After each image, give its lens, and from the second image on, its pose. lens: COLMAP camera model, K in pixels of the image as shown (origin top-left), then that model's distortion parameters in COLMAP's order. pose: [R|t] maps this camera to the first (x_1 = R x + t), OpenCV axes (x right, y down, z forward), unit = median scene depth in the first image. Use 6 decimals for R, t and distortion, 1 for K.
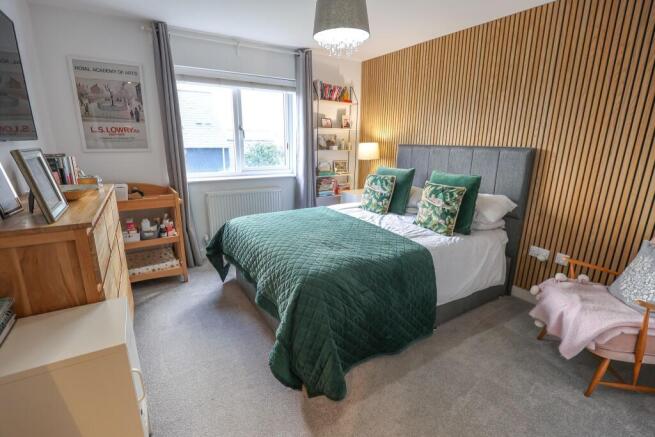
lens RADIAL K [[304.8, 0, 324.8], [0, 304.8, 220.6], [0, 0, 1]] dist [-0.024238, -0.000432]
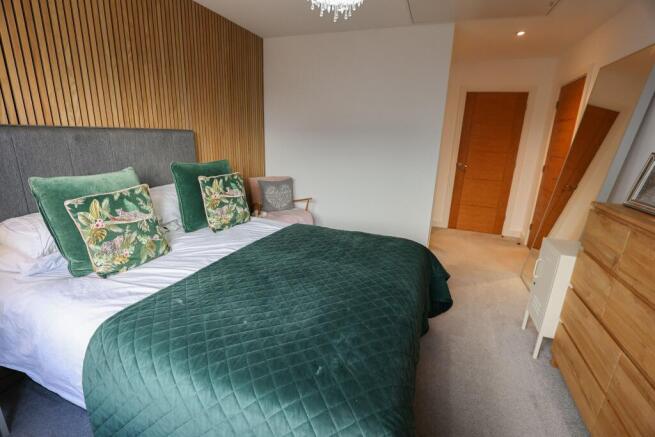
lens RADIAL K [[304.8, 0, 323.6], [0, 304.8, 214.9], [0, 0, 1]] dist [-0.024238, -0.000432]
pose [[-0.596434, -0.232001, 0.768402, -0.459795], [0.165072, 0.901400, 0.400286, -0.297627], [-0.785505, 0.365586, -0.499329, 1.174361]]
